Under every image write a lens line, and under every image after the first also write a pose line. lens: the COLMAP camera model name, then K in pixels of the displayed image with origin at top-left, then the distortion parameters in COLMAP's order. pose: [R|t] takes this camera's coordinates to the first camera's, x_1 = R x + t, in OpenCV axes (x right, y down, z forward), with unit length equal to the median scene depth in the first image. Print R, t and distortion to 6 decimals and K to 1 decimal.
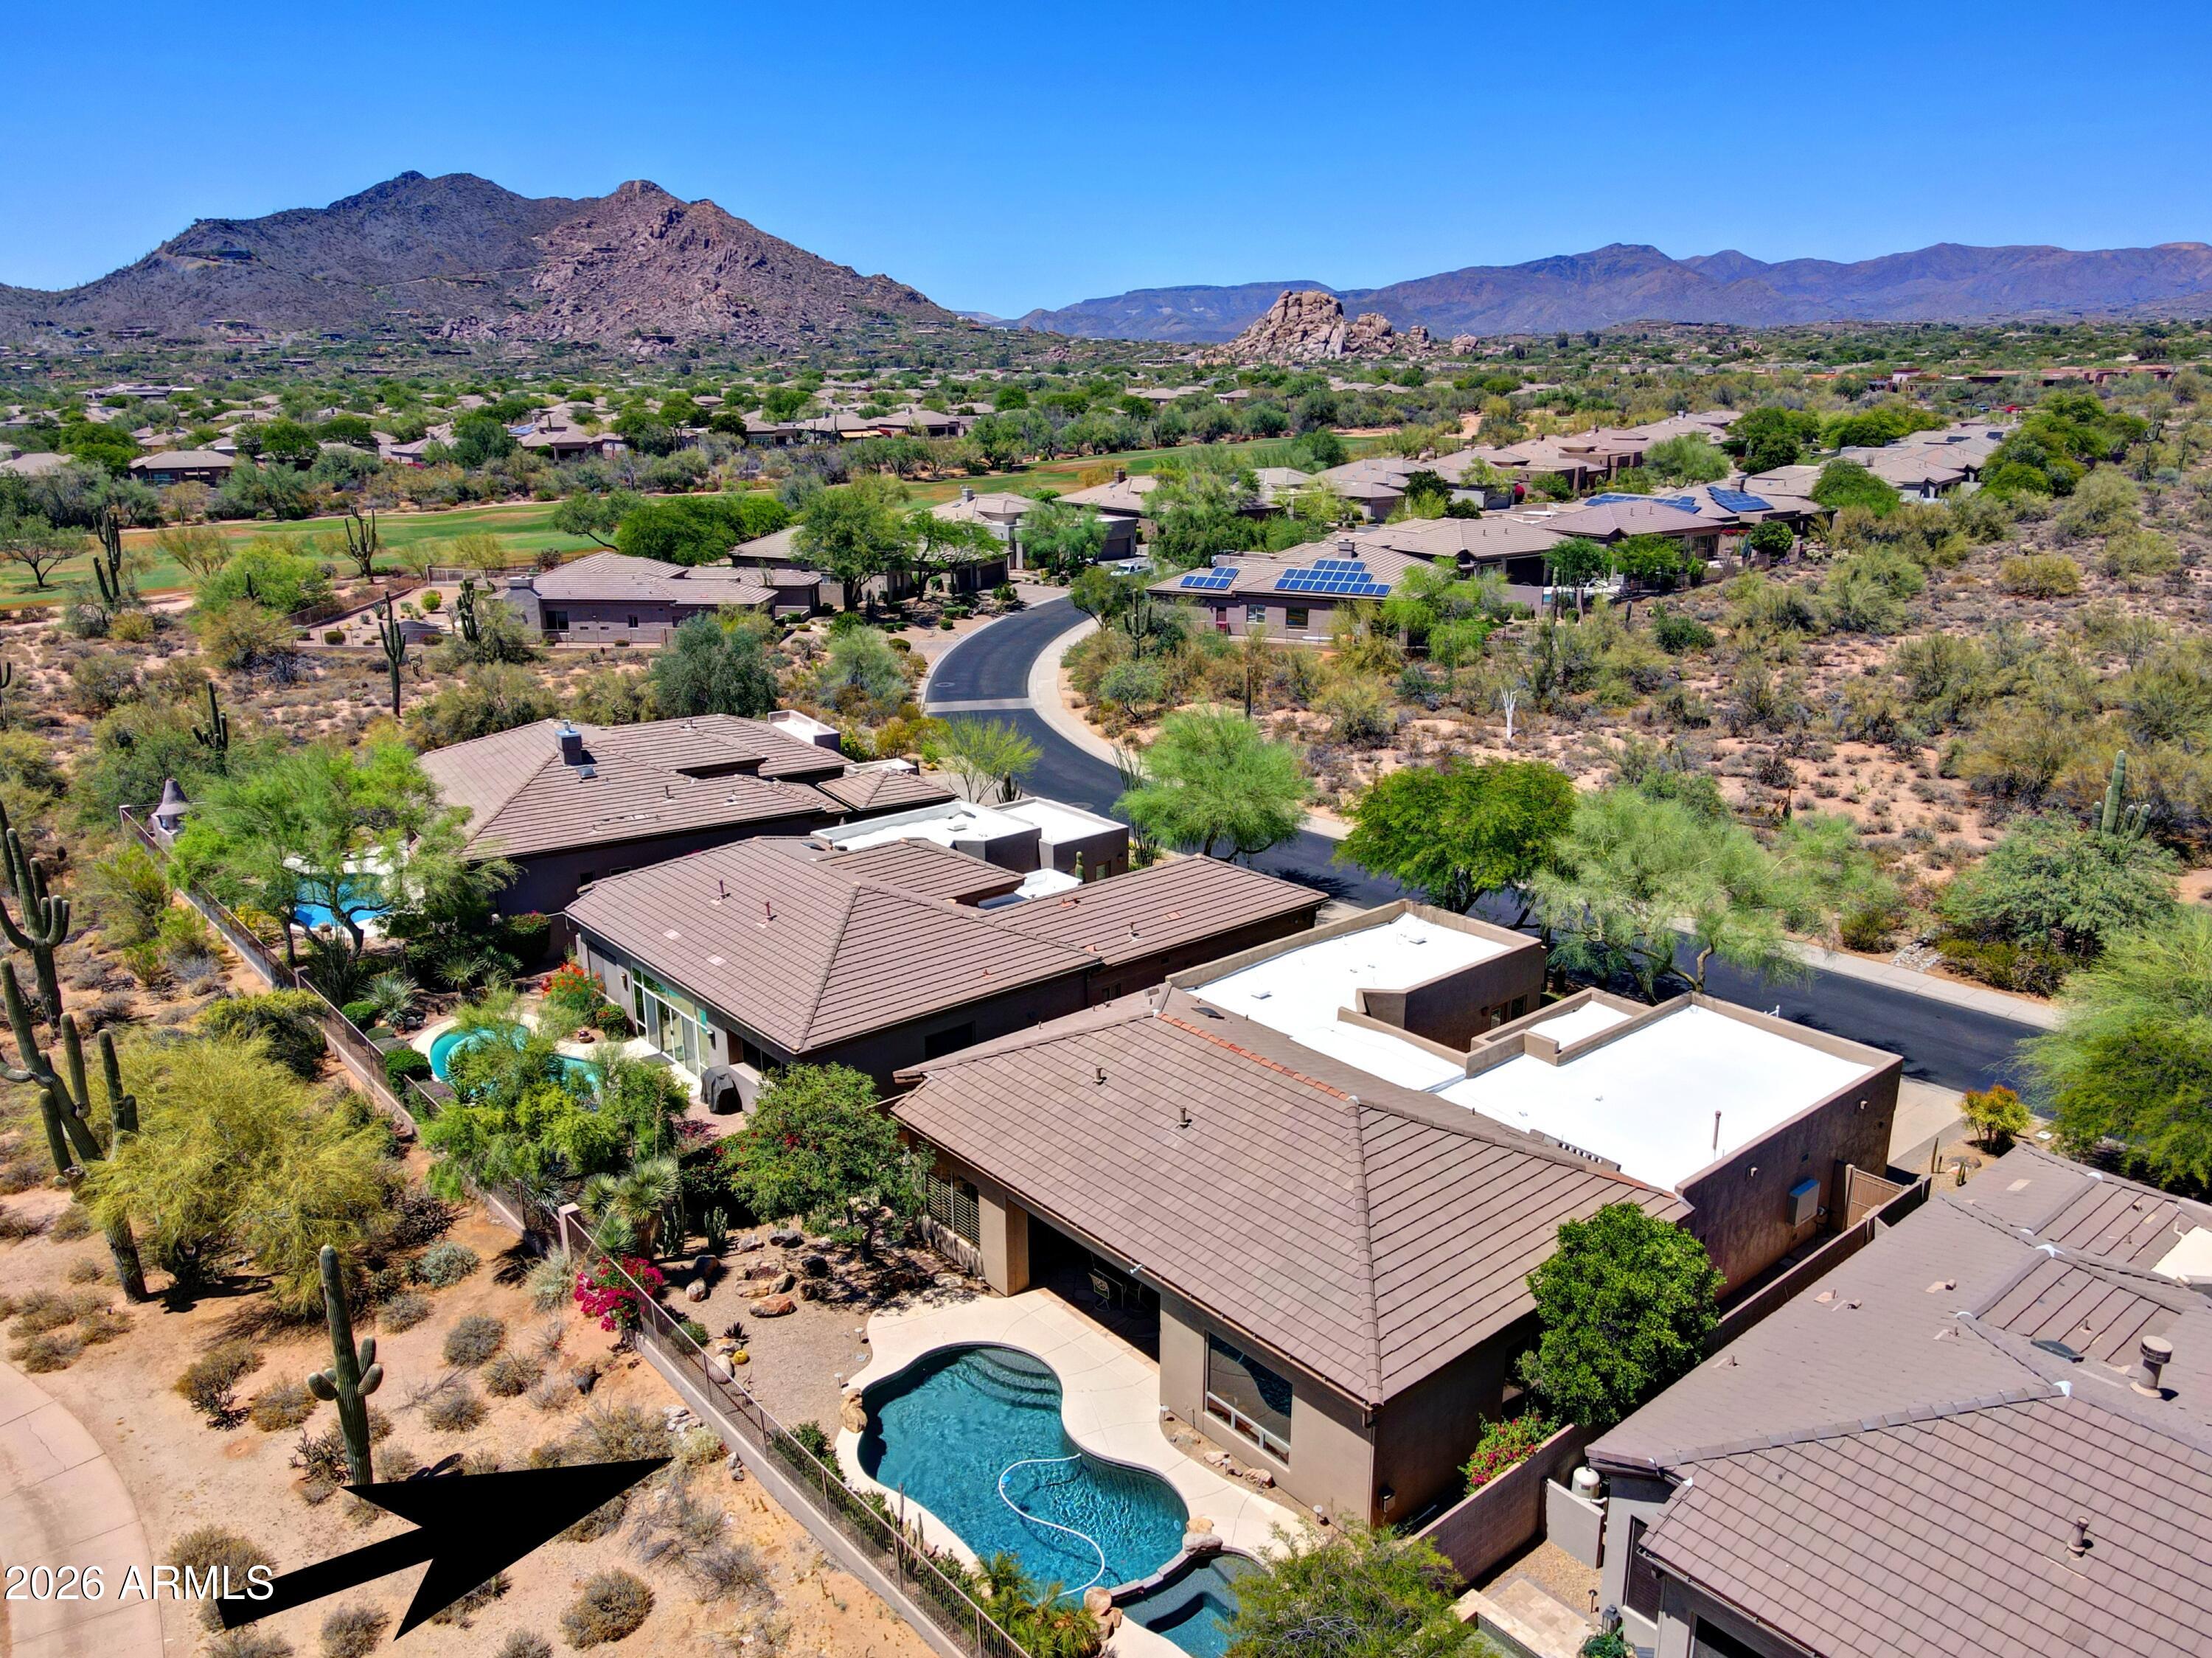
lens RADIAL K [[1629.9, 0, 1106.0], [0, 1629.9, 829.0], [0, 0, 1]] dist [0.032278, -0.038881]
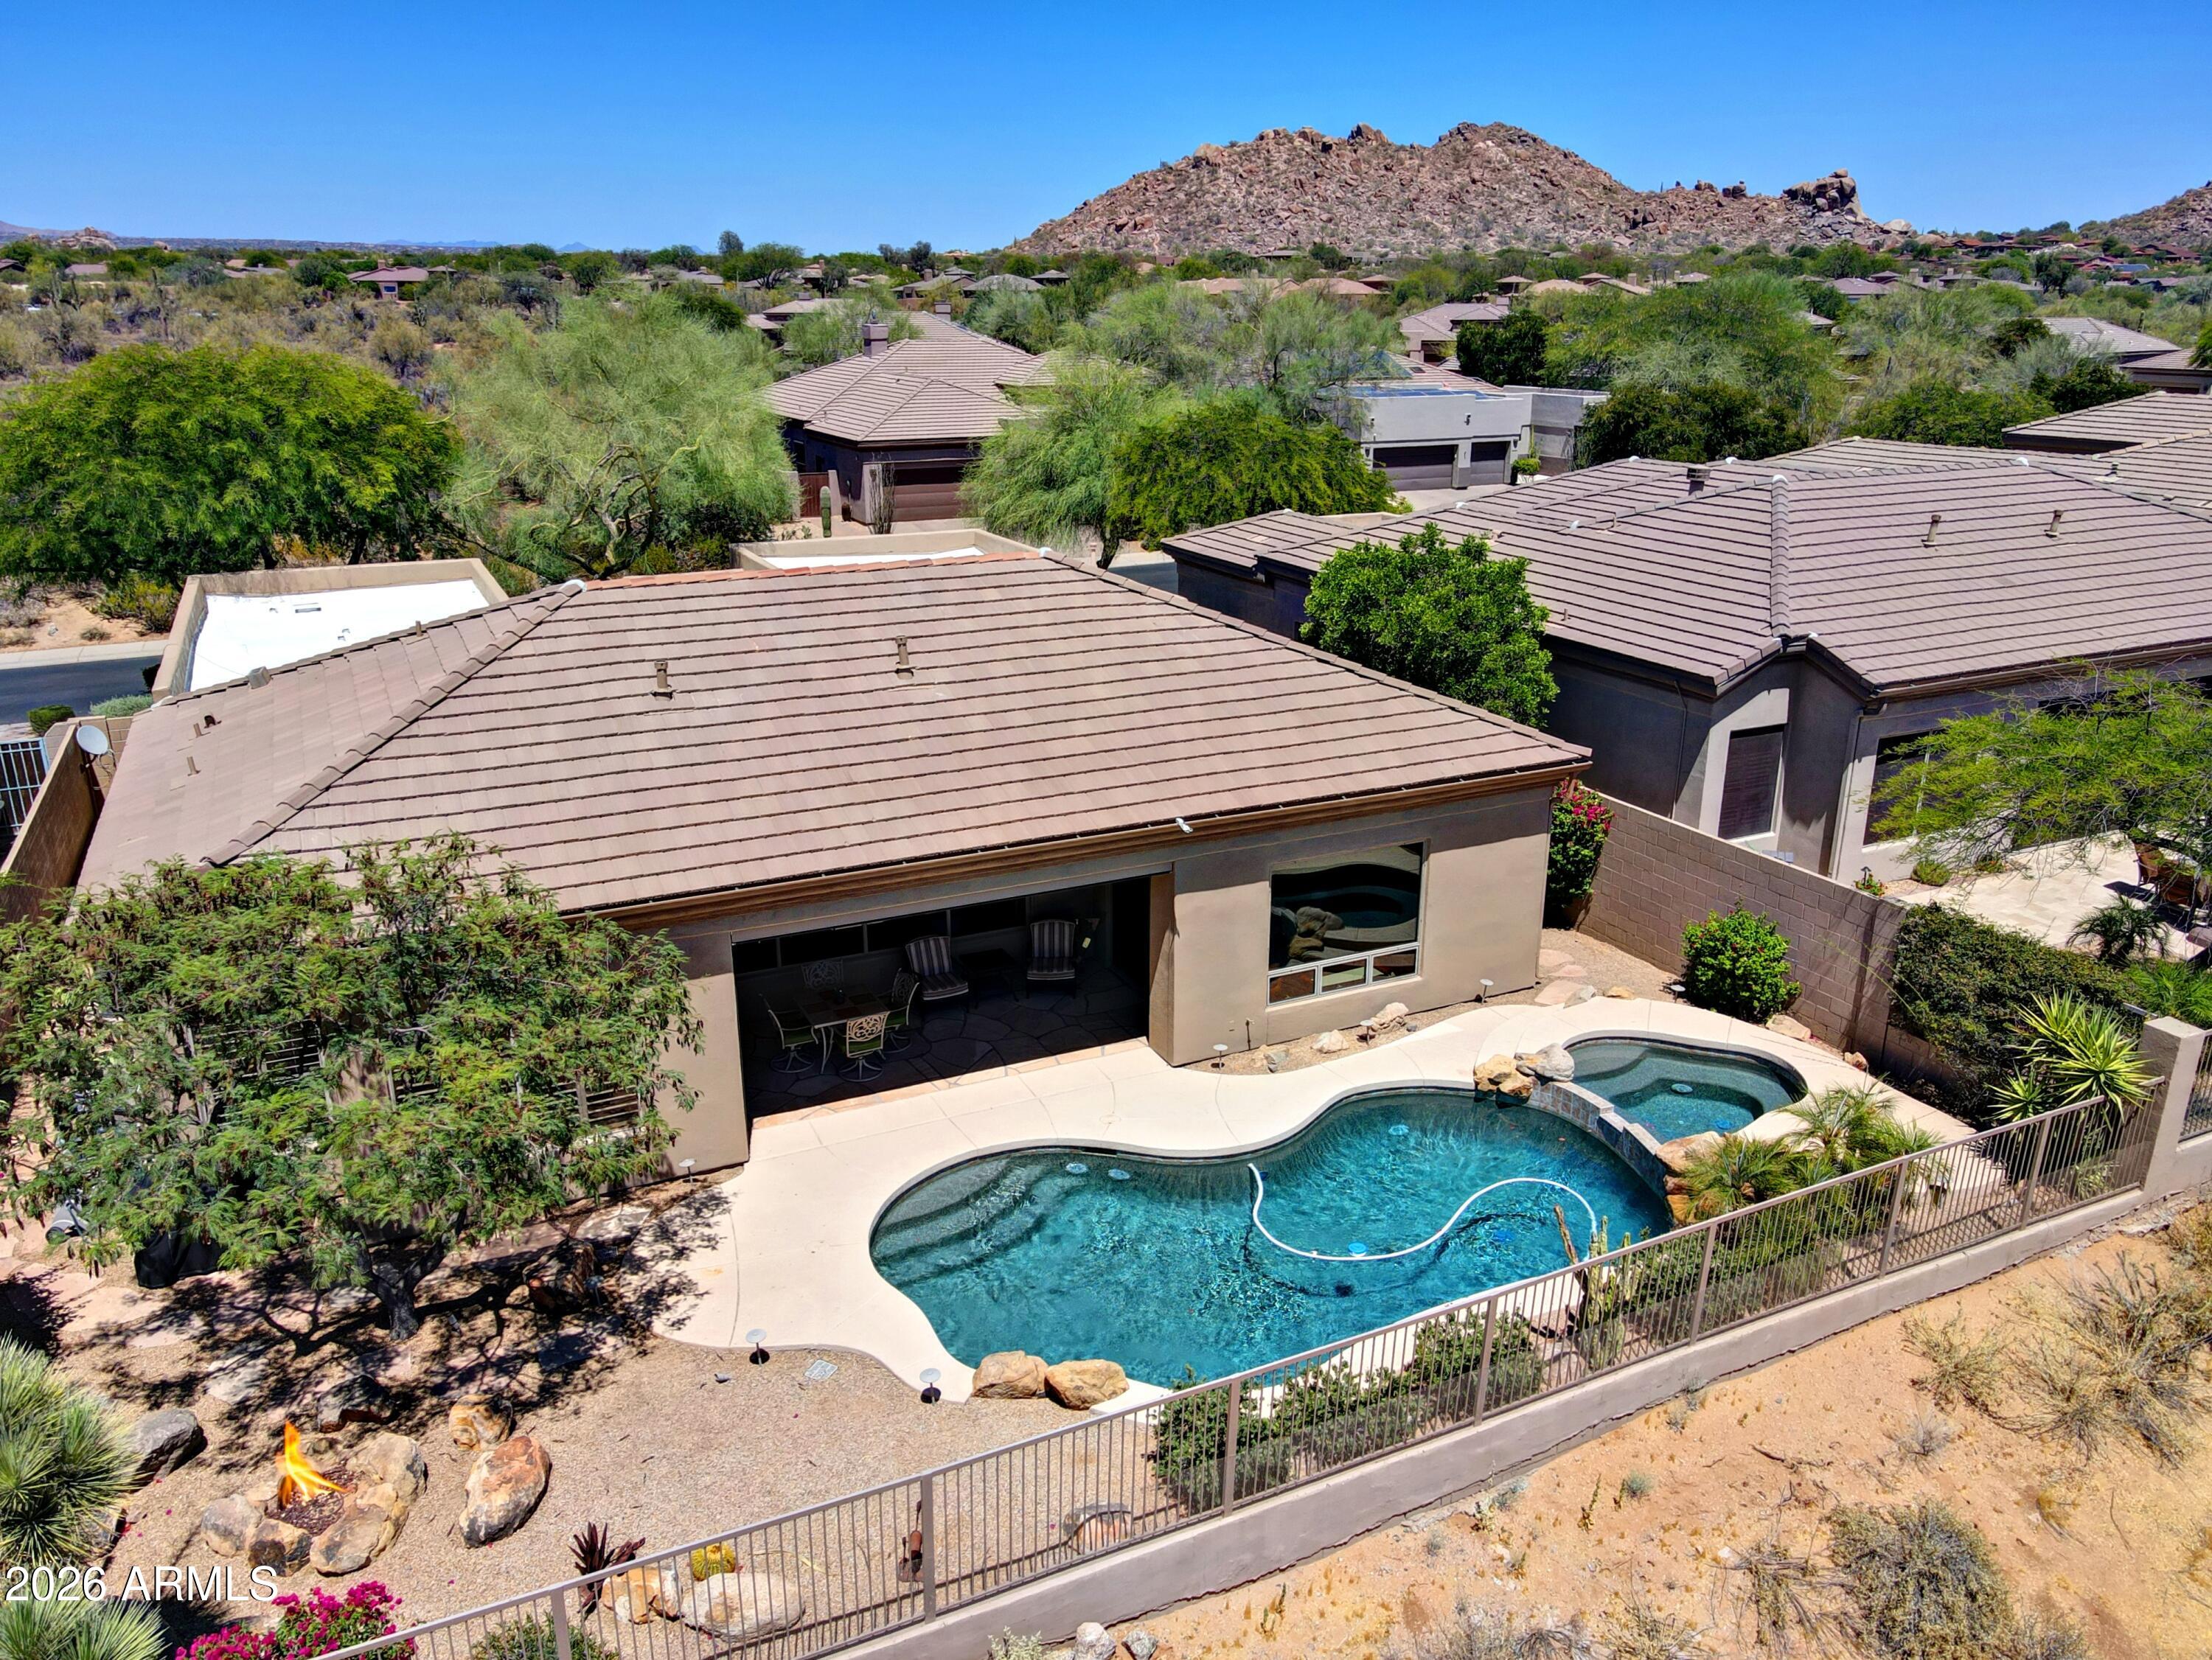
lens RADIAL K [[1629.8, 0, 1106.0], [0, 1629.8, 830.0], [0, 0, 1]] dist [0.032278, -0.038881]
pose [[0.254393, -0.296110, 0.920654, -0.441992], [0.272333, 0.935383, 0.225597, 0.119802], [-0.927965, 0.193334, 0.318595, 0.740885]]
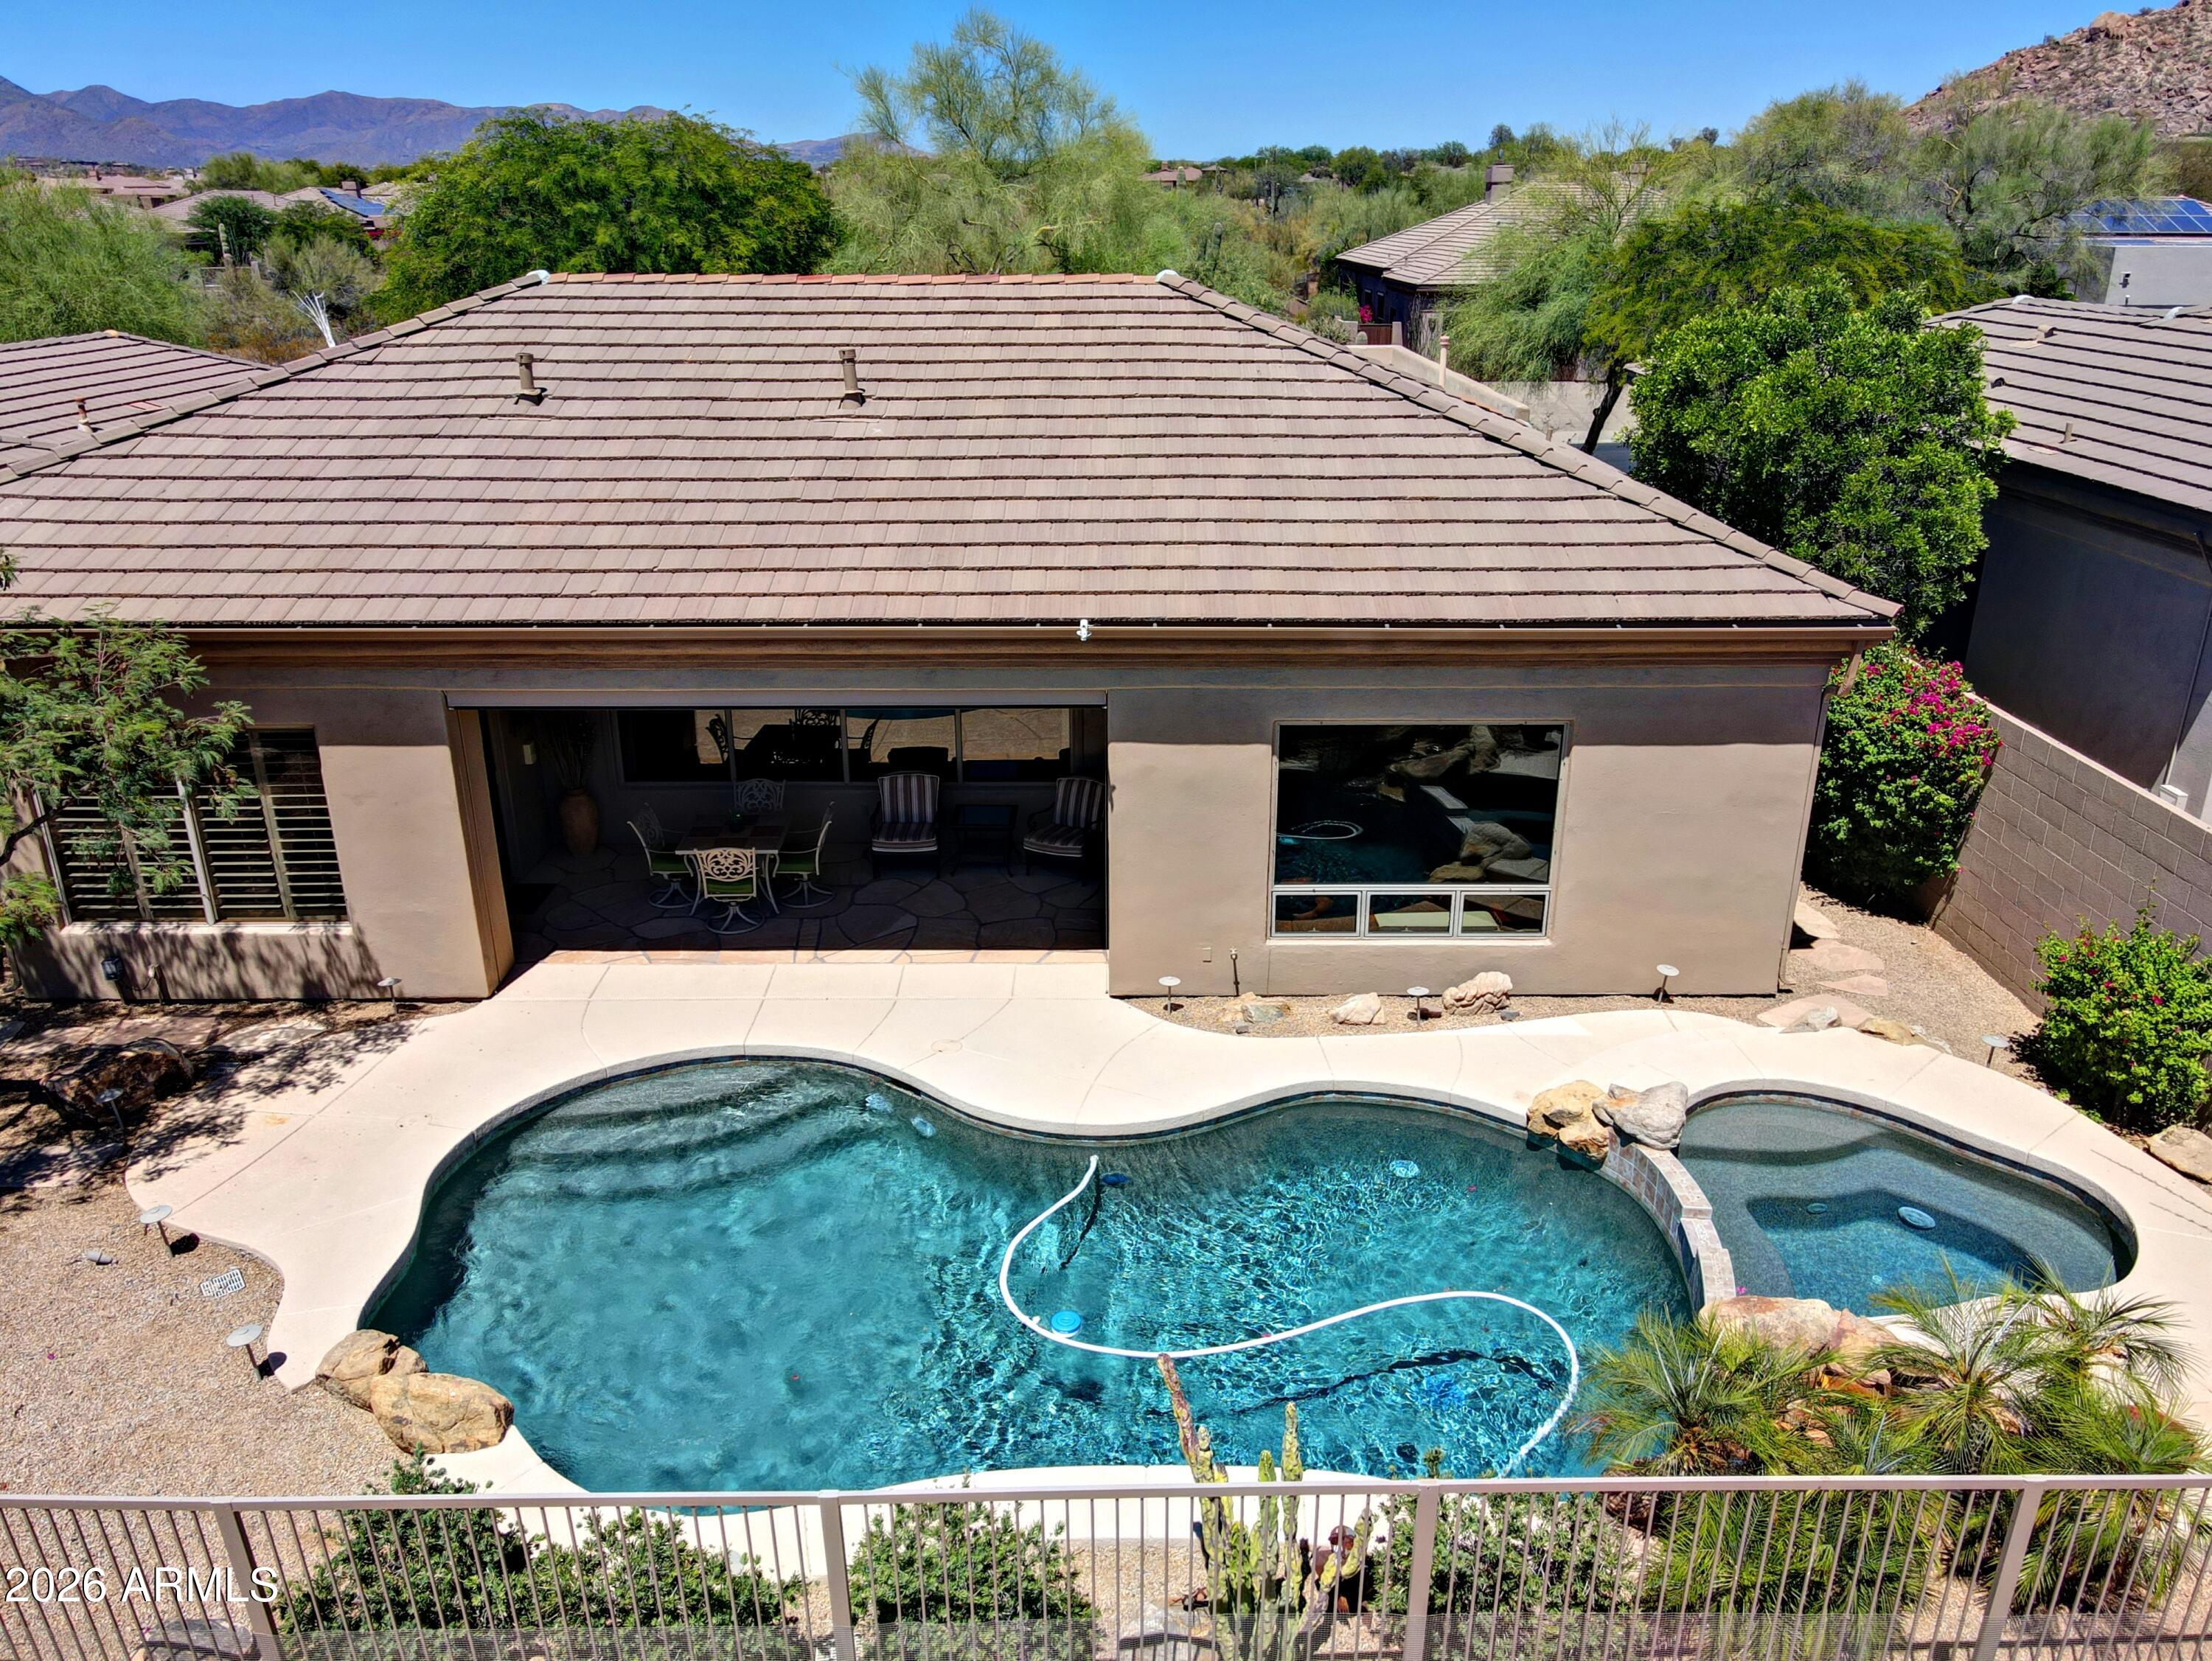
lens RADIAL K [[1630.0, 0, 1106.0], [0, 1630.0, 830.5], [0, 0, 1]] dist [0.032278, -0.038881]
pose [[0.651706, -0.268500, 0.709356, -0.219878], [0.214019, 0.962339, 0.167631, 0.220518], [-0.727650, 0.042570, 0.684626, 0.653796]]
